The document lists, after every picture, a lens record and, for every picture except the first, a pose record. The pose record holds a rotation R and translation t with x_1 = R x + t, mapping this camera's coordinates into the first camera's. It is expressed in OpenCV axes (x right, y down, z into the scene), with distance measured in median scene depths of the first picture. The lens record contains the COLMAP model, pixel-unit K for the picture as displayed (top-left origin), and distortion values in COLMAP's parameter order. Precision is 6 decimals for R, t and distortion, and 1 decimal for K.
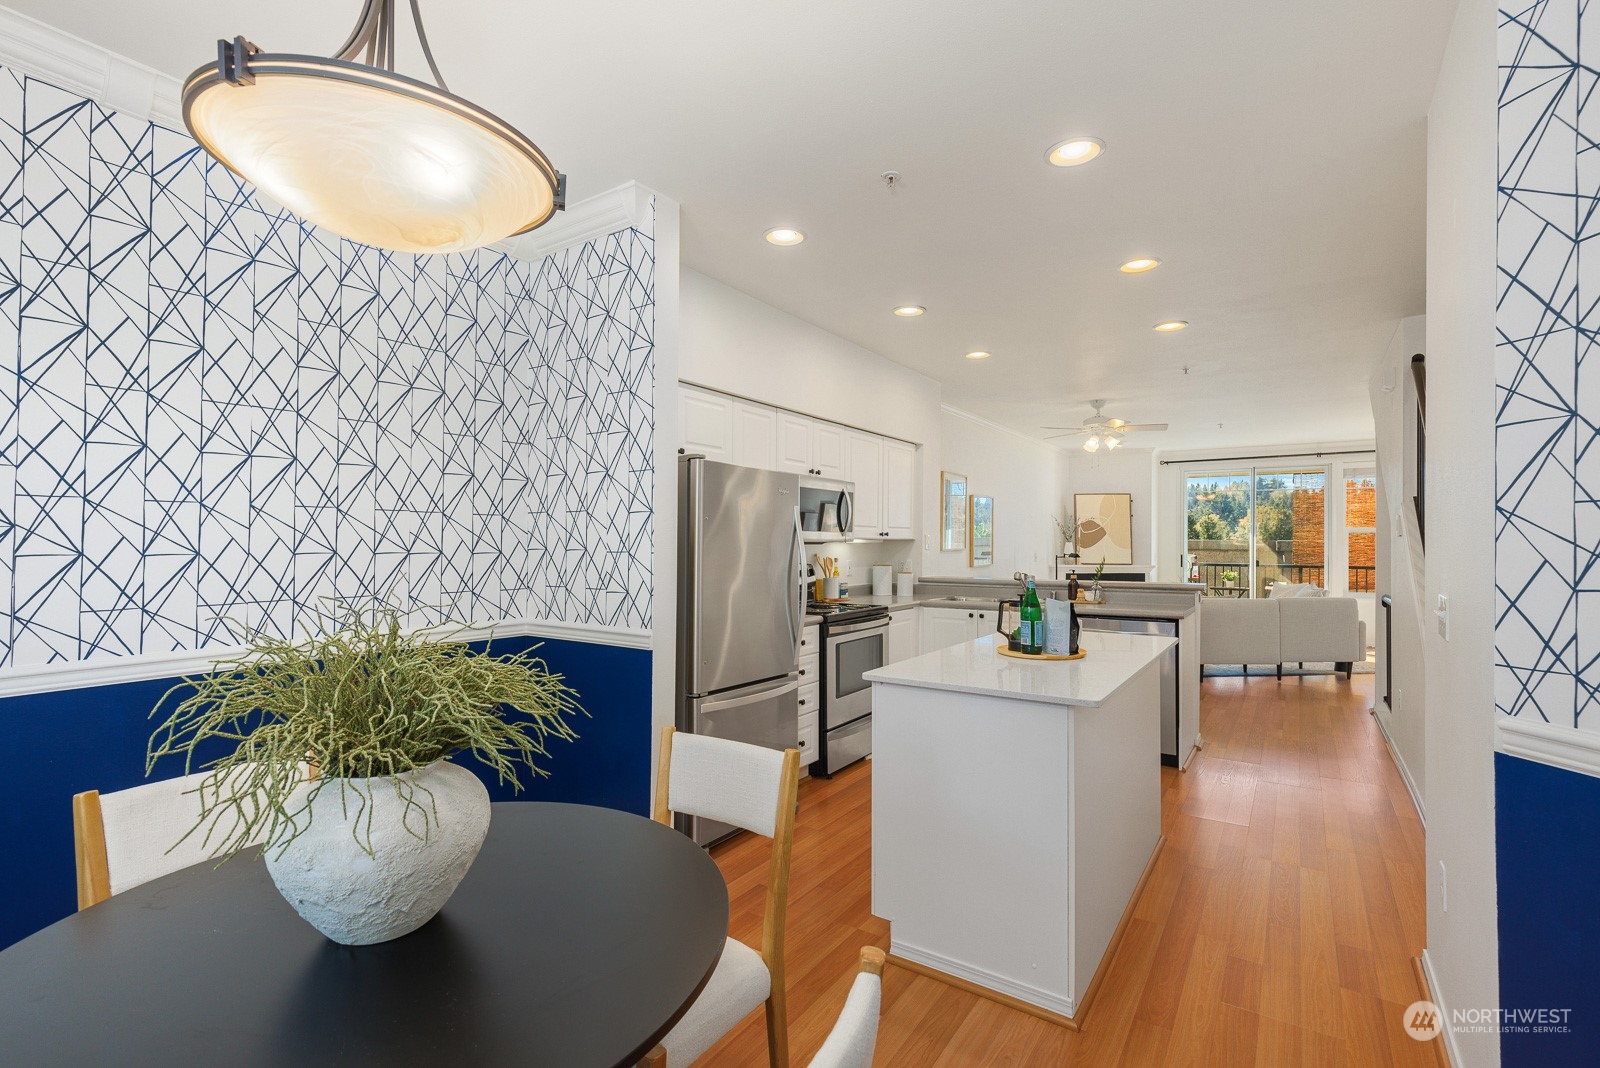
lens RADIAL K [[726.8, 0, 808.0], [0, 726.8, 543.9], [0, 0, 1]] dist [0.005498, 0.001982]
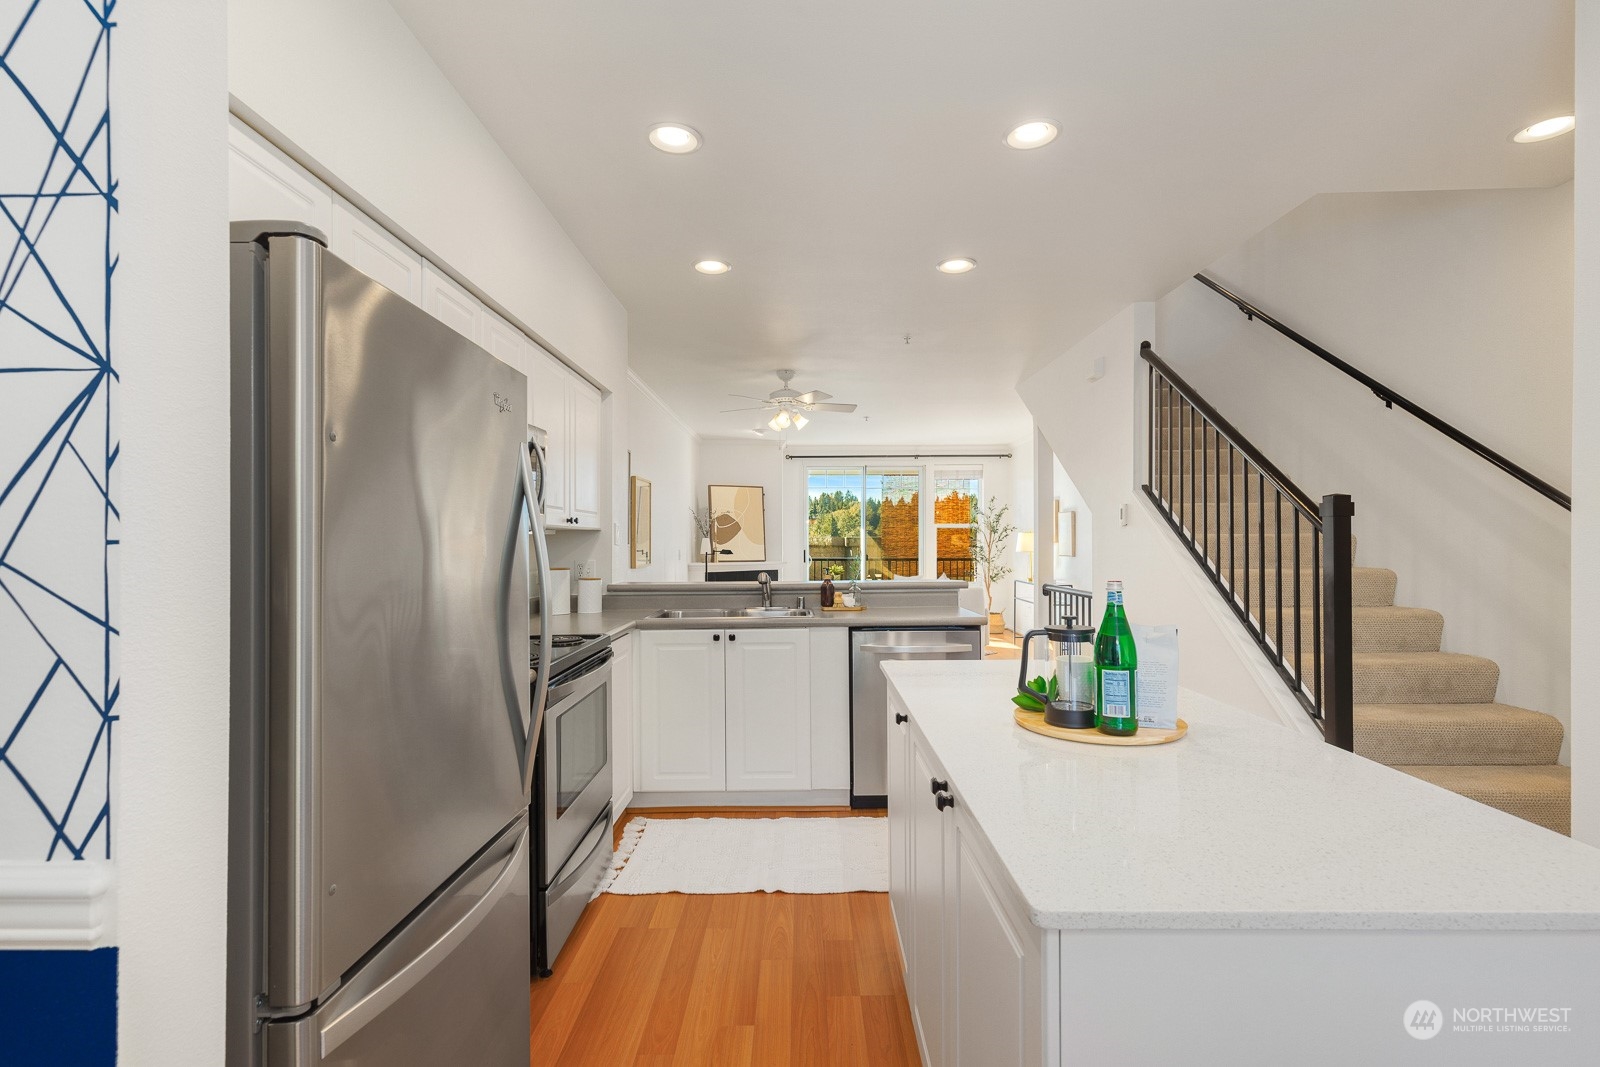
lens RADIAL K [[726.8, 0, 810.5], [0, 726.8, 545.6], [0, 0, 1]] dist [0.005498, 0.001982]
pose [[0.825519, -0.008297, 0.564313, -0.087155], [0.006111, 0.999965, 0.005764, 0.006550], [-0.564341, -0.001310, 0.825541, 0.363592]]
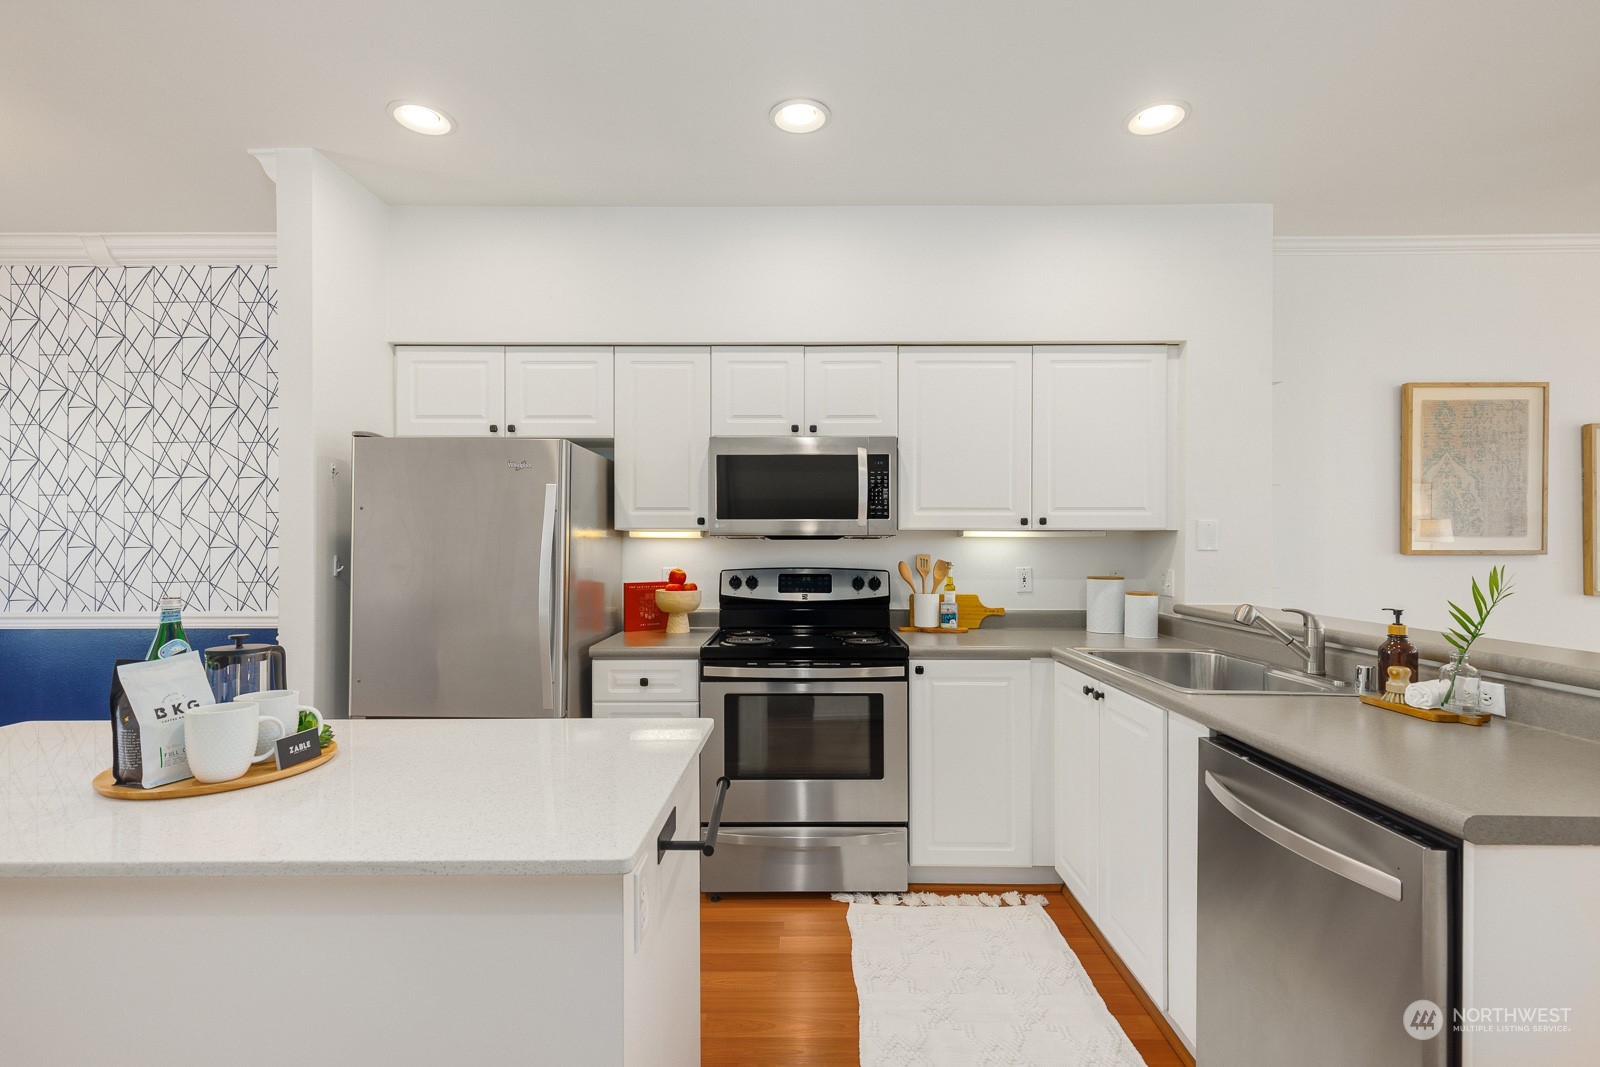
lens RADIAL K [[726.8, 0, 800.9], [0, 726.8, 539.0], [0, 0, 1]] dist [0.005498, 0.001982]
pose [[0.547914, -0.004760, -0.836521, 0.490881], [0.000557, 0.999986, -0.005325, 0.002755], [0.836535, 0.002452, 0.547909, 0.565482]]
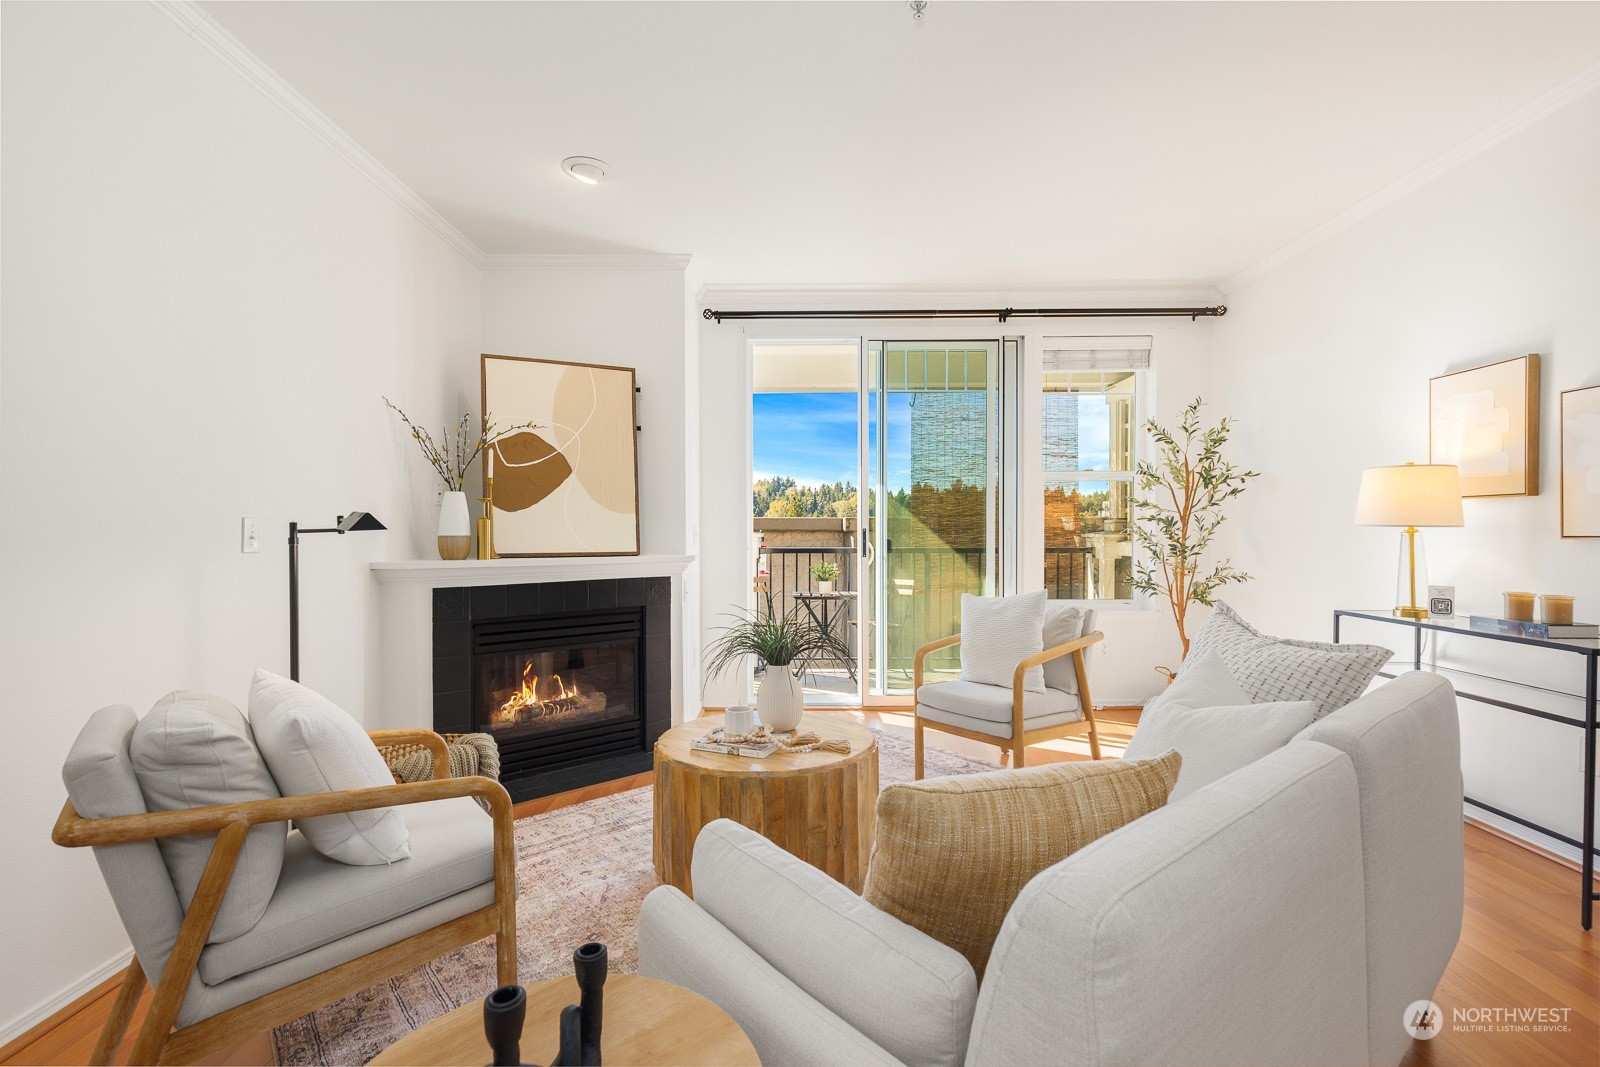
lens RADIAL K [[726.8, 0, 801.3], [0, 726.8, 544.9], [0, 0, 1]] dist [0.005498, 0.001982]
pose [[0.832495, -0.016053, 0.553800, 0.615785], [0.008247, 0.999828, 0.016585, 0.035774], [-0.553971, -0.009240, 0.832485, 1.284076]]
